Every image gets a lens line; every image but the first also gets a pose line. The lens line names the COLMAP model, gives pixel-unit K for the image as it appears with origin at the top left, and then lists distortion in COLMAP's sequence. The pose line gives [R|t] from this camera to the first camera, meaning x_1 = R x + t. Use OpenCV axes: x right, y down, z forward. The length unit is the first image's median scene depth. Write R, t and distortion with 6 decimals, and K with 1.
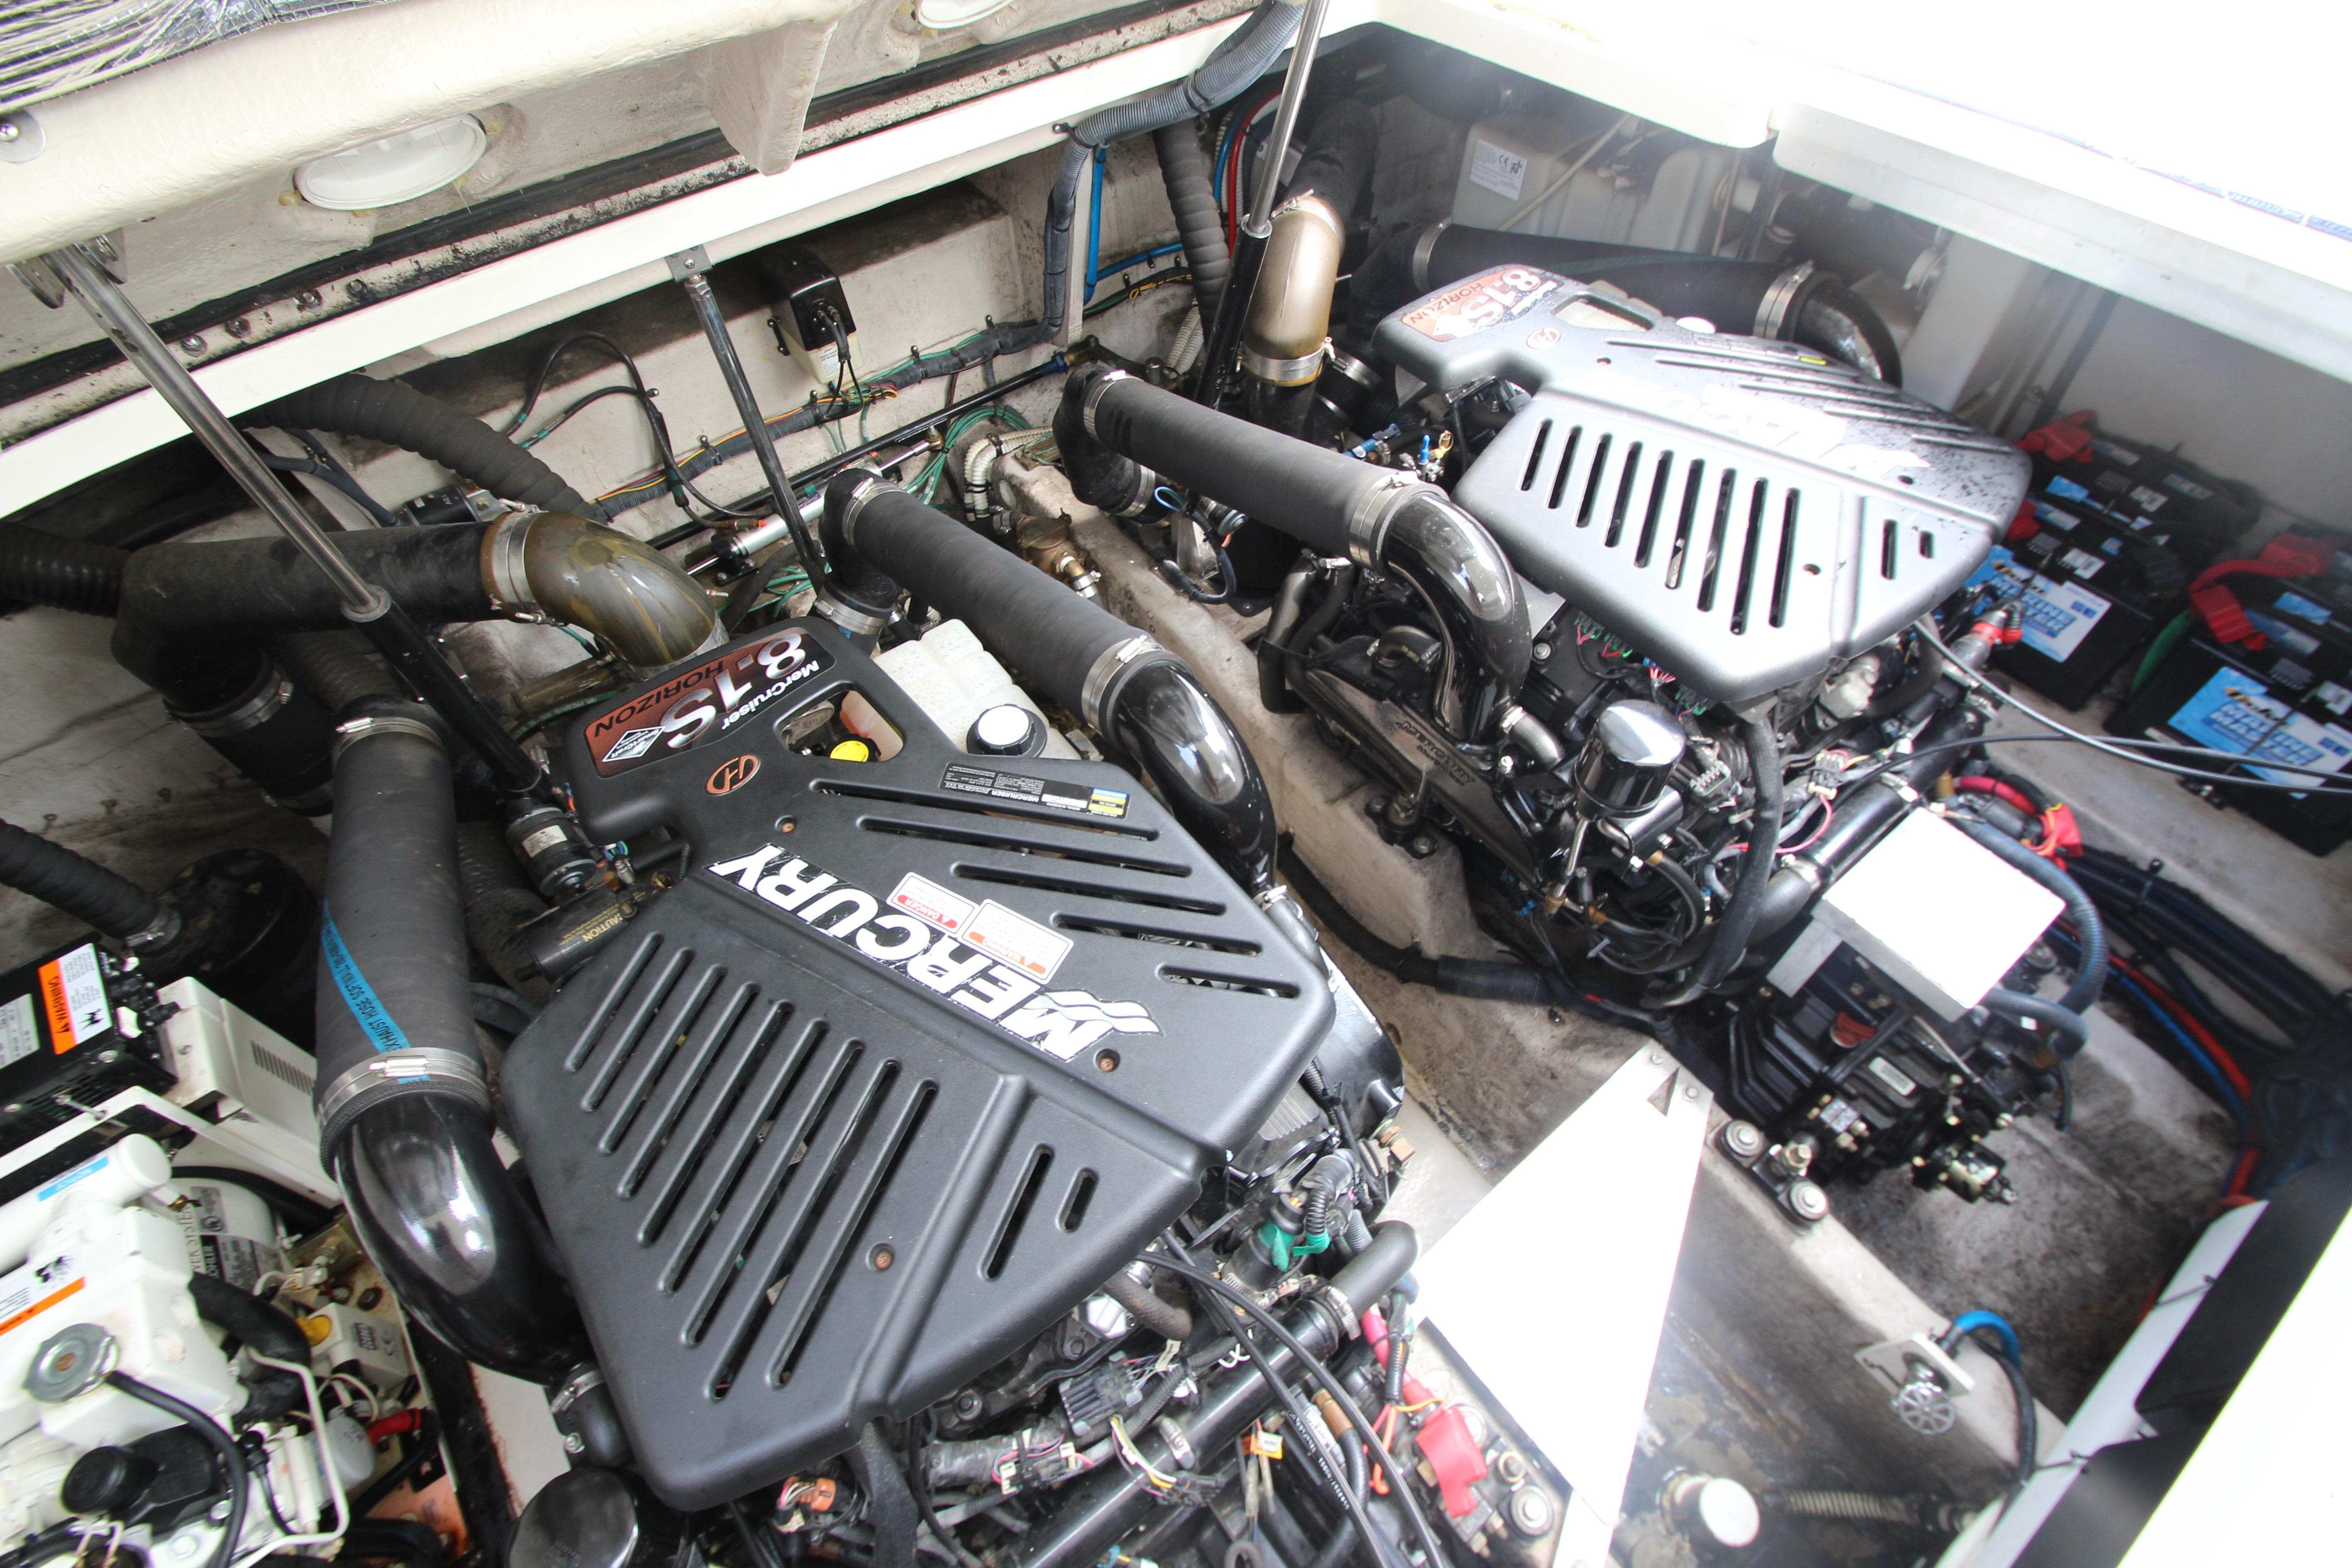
lens RADIAL K [[1090.9, 0, 1200.6], [0, 1090.9, 778.4], [0, 0, 1]] dist [0.009833, -0.015036]
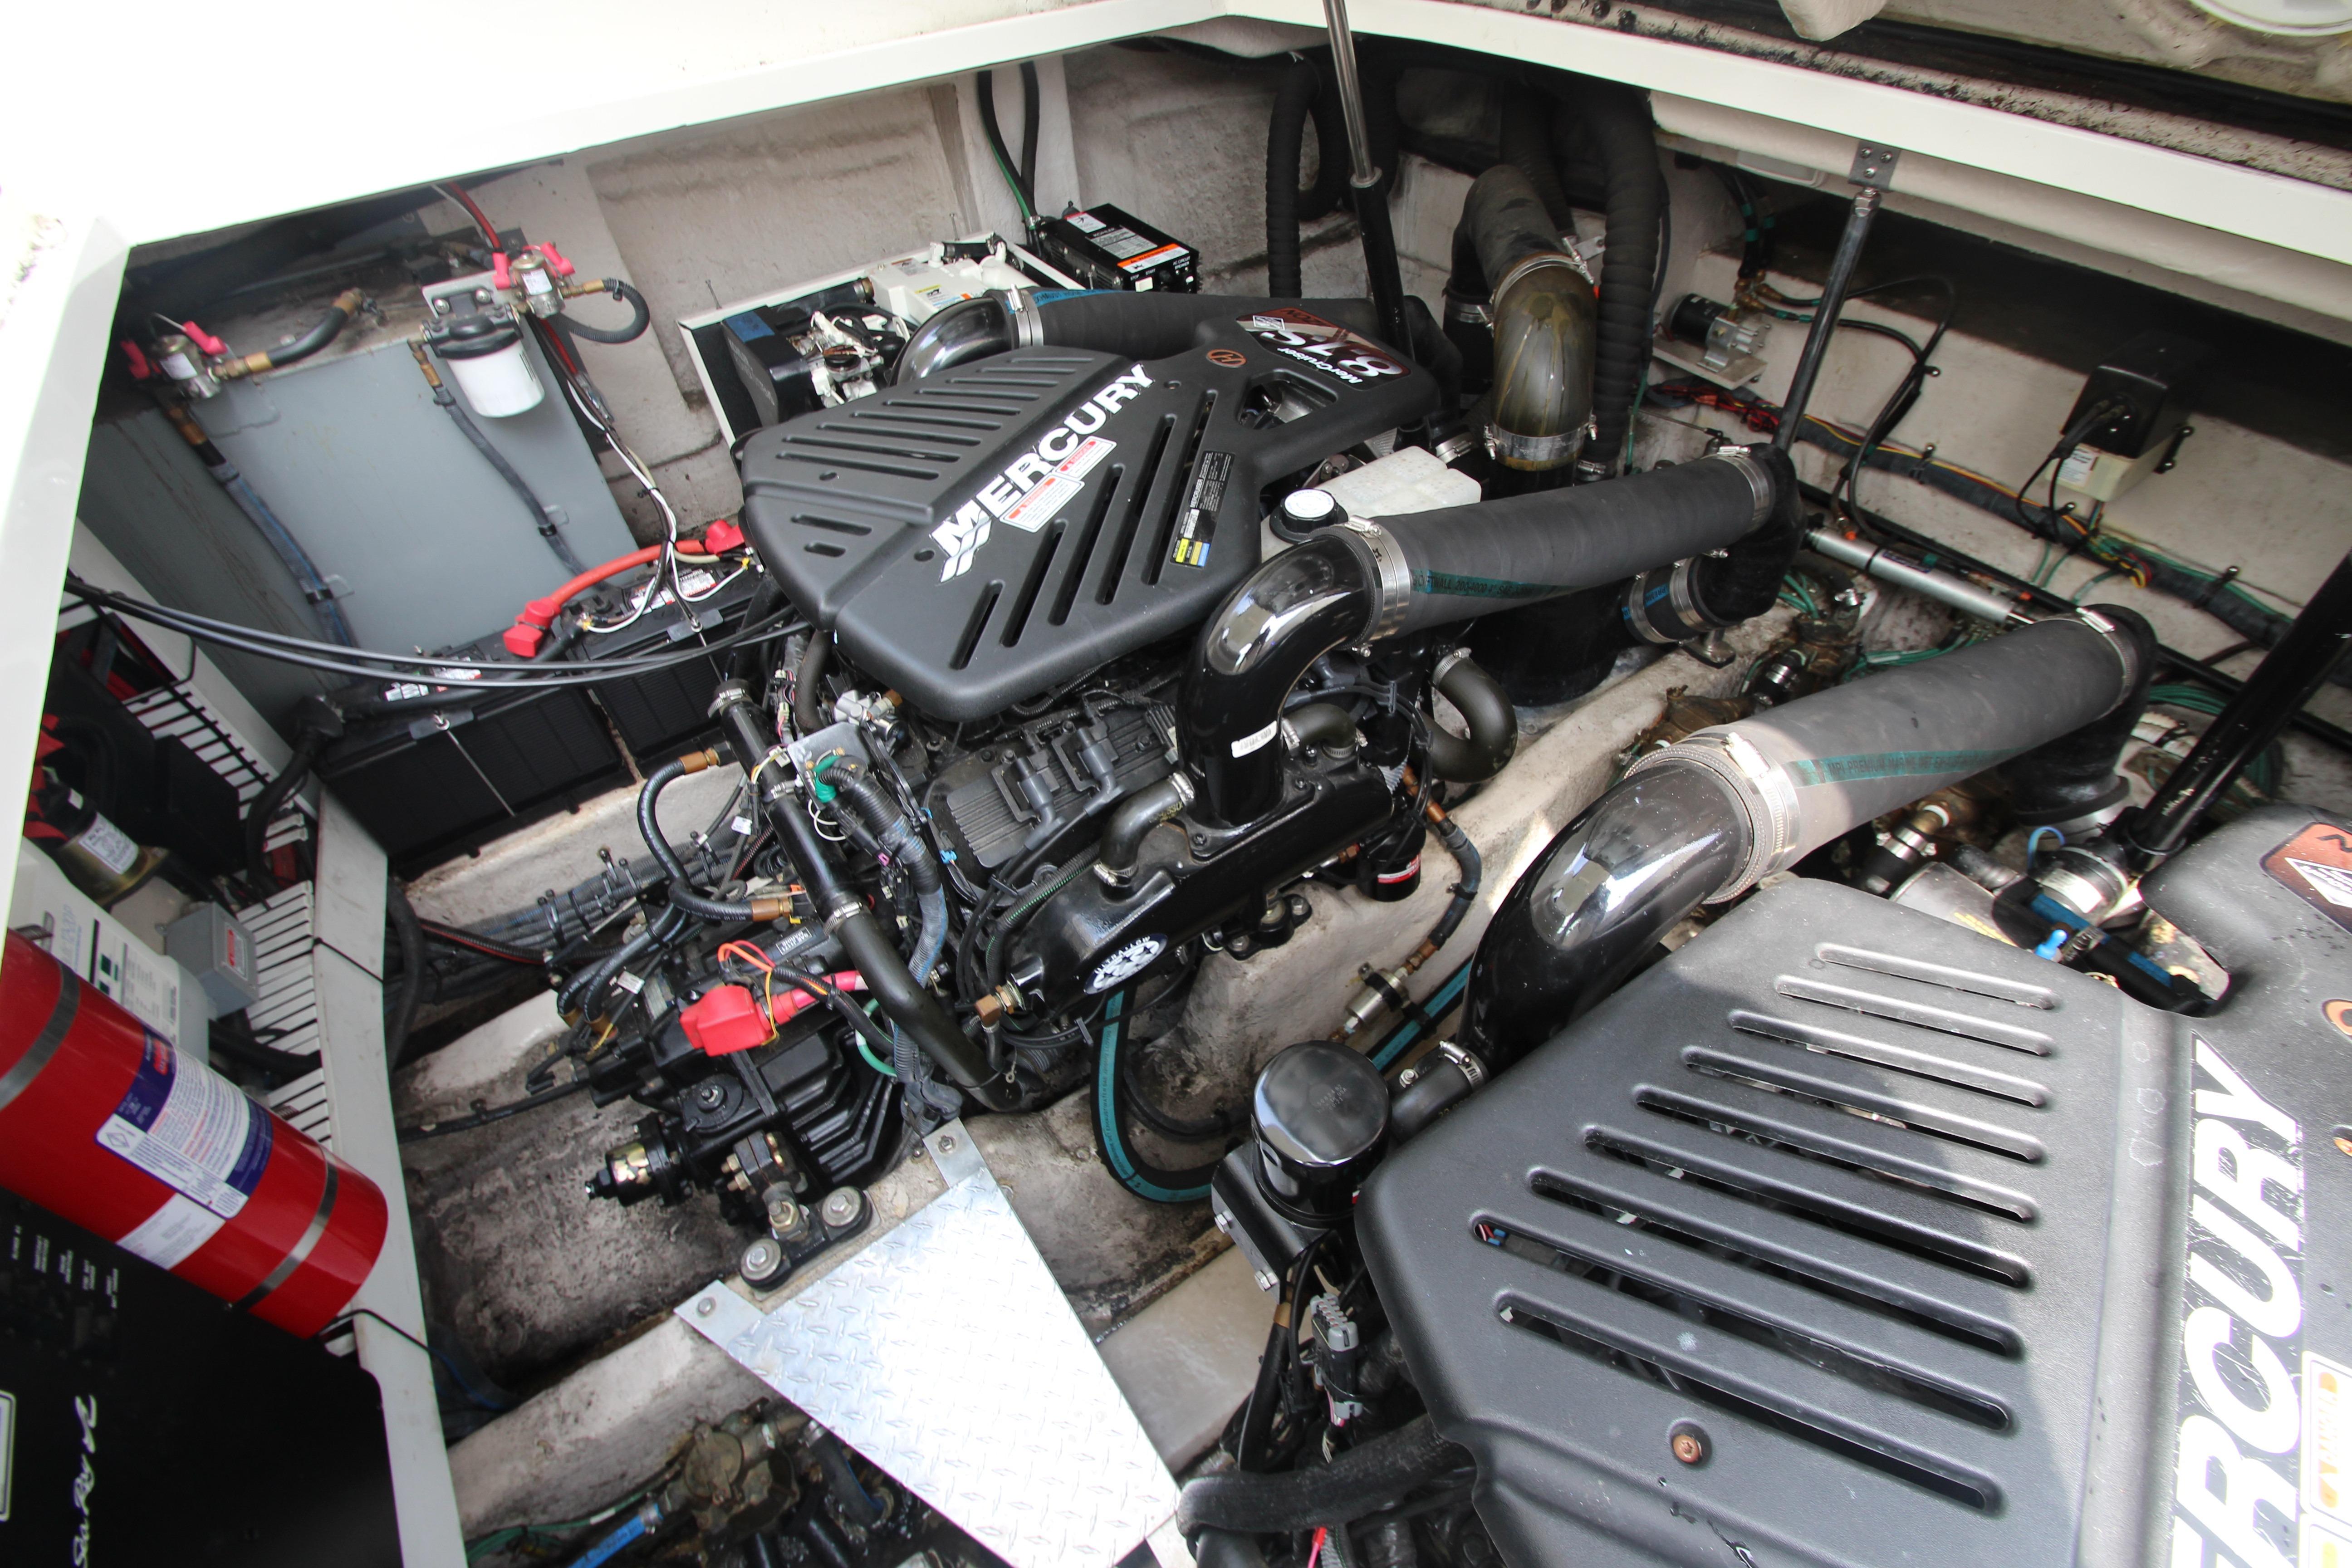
lens RADIAL K [[1090.9, 0, 1200.6], [0, 1090.9, 778.4], [0, 0, 1]] dist [0.009833, -0.015036]
pose [[-0.060662, 0.739305, -0.670633, 0.734313], [-0.755991, 0.404679, 0.514502, -0.411948], [0.651765, 0.538203, 0.534359, 0.552002]]
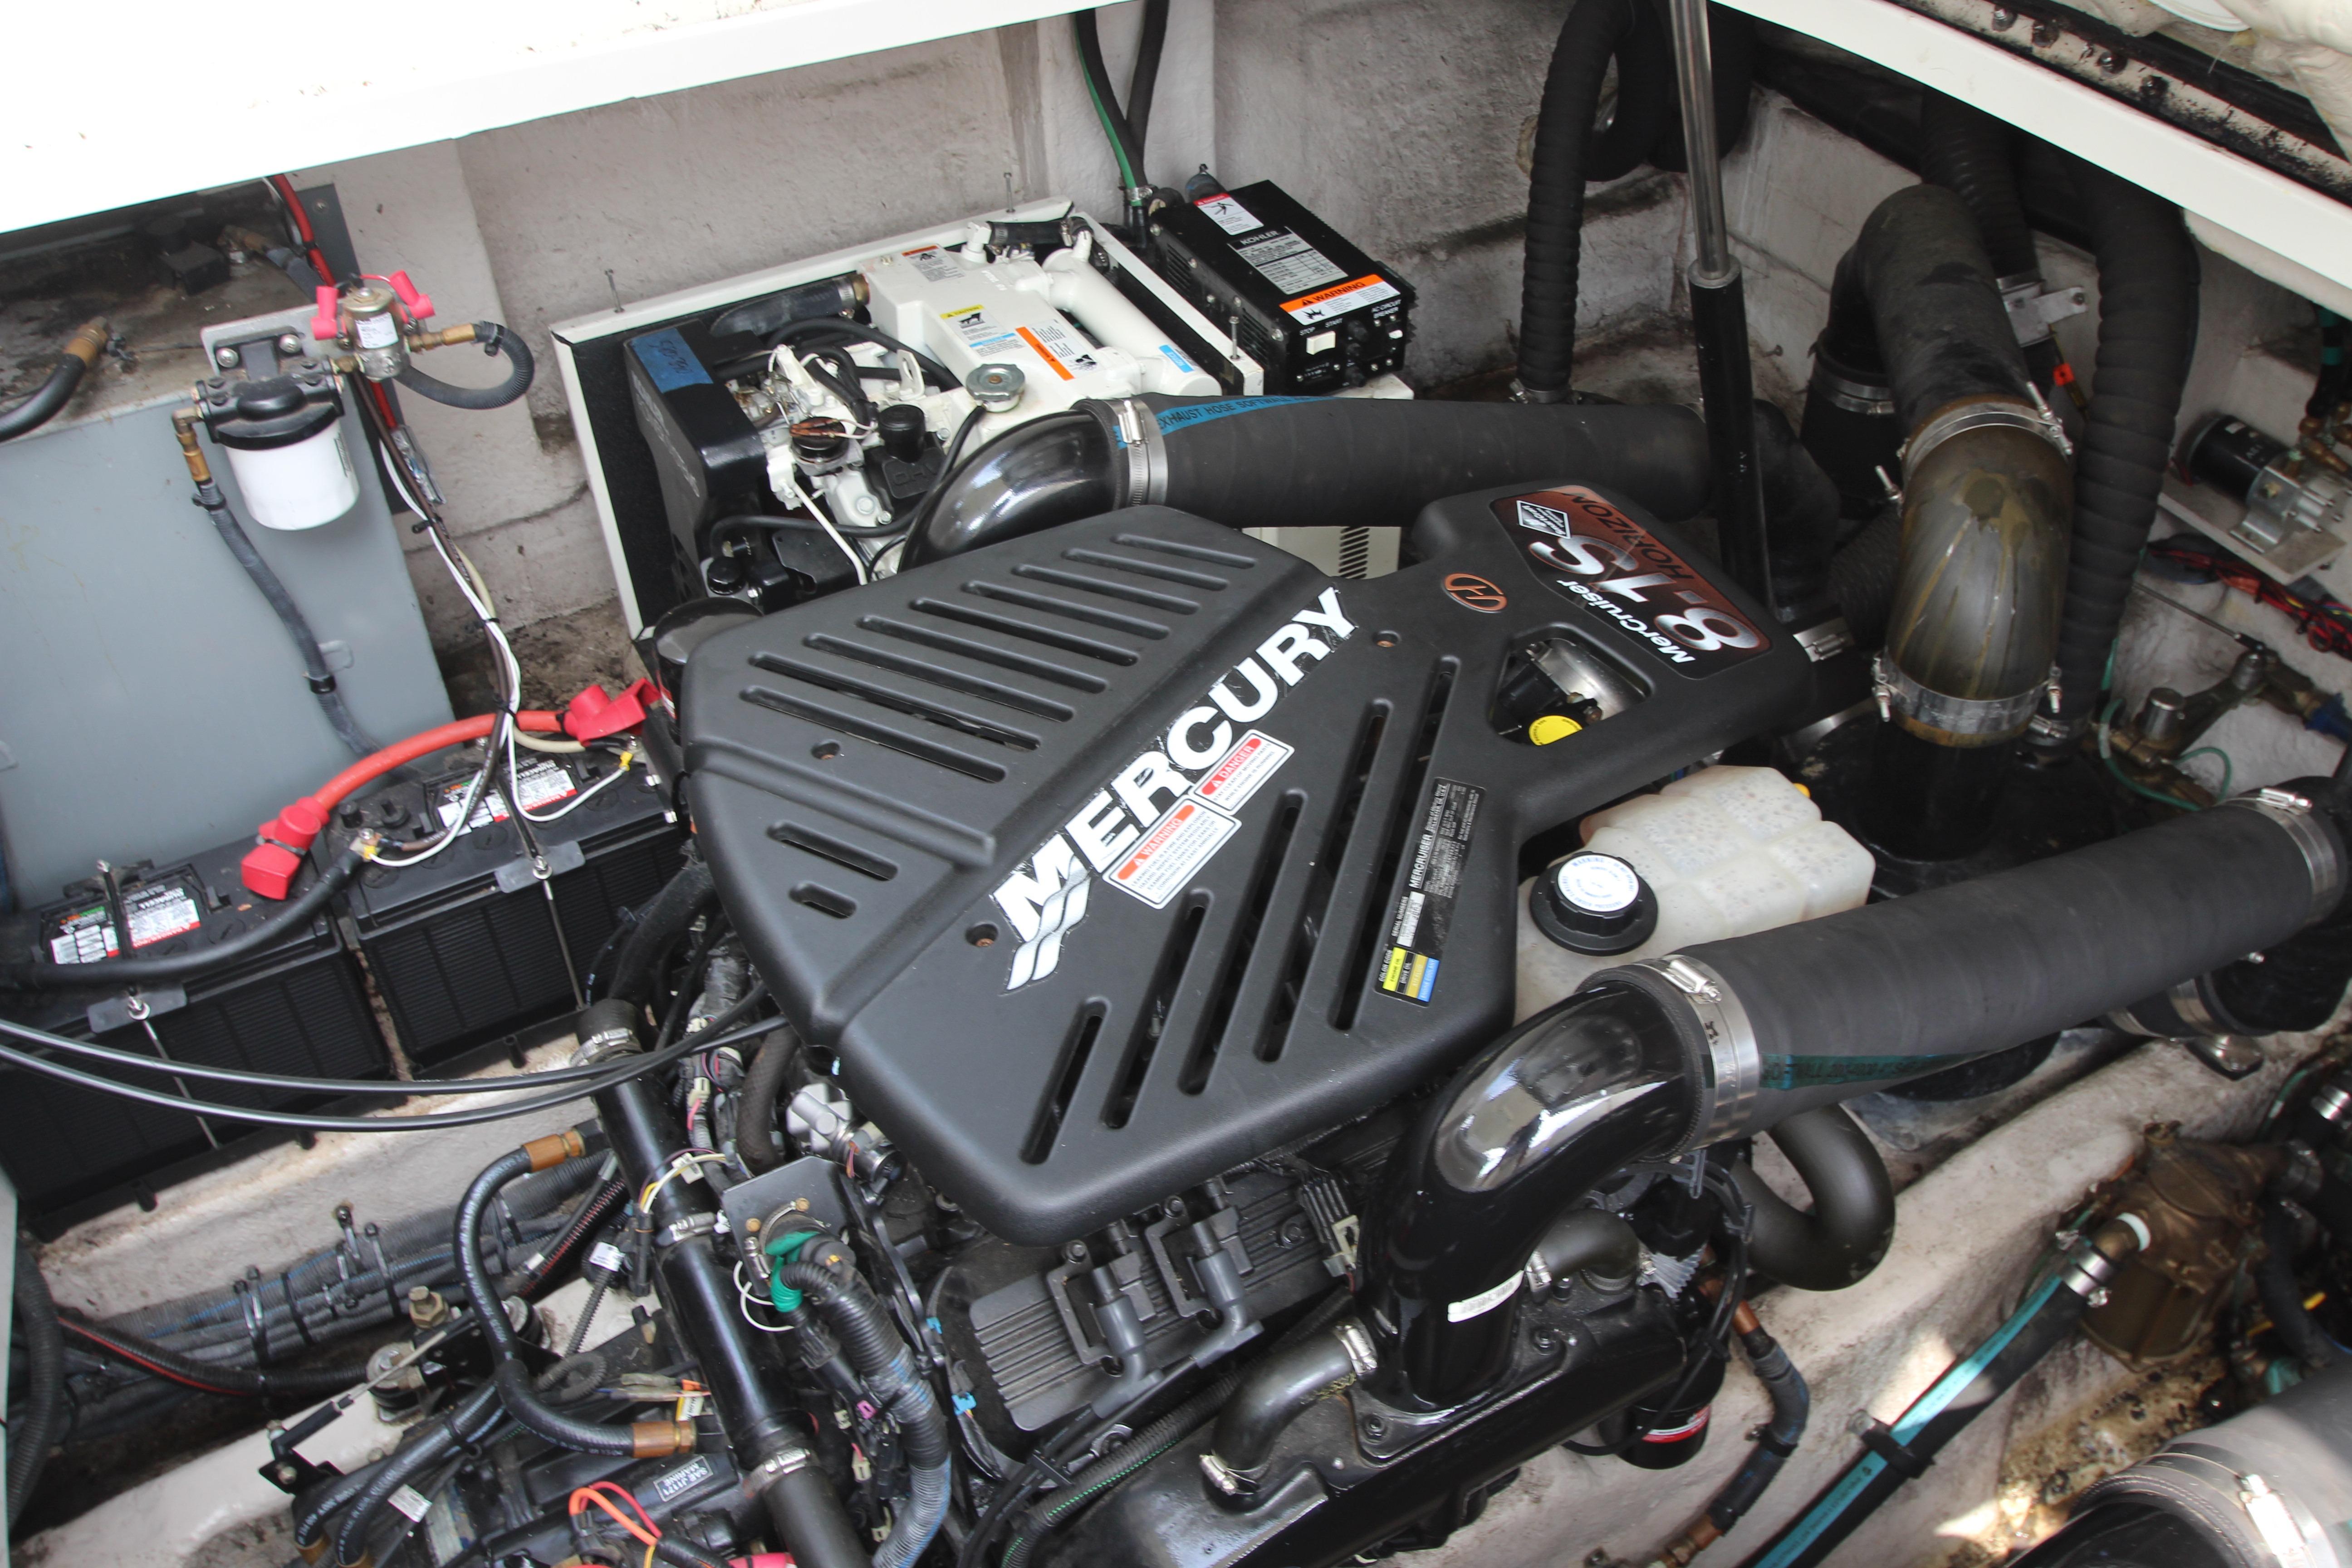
lens RADIAL K [[2011.8, 0, 1198.0], [0, 2011.8, 795.6], [0, 0, 1]] dist [-0.054365, 0.005650]
pose [[-0.152225, 0.687054, -0.710481, 0.674011], [-0.776535, 0.361557, 0.516013, -0.508437], [0.611409, 0.630264, 0.478484, 0.286104]]
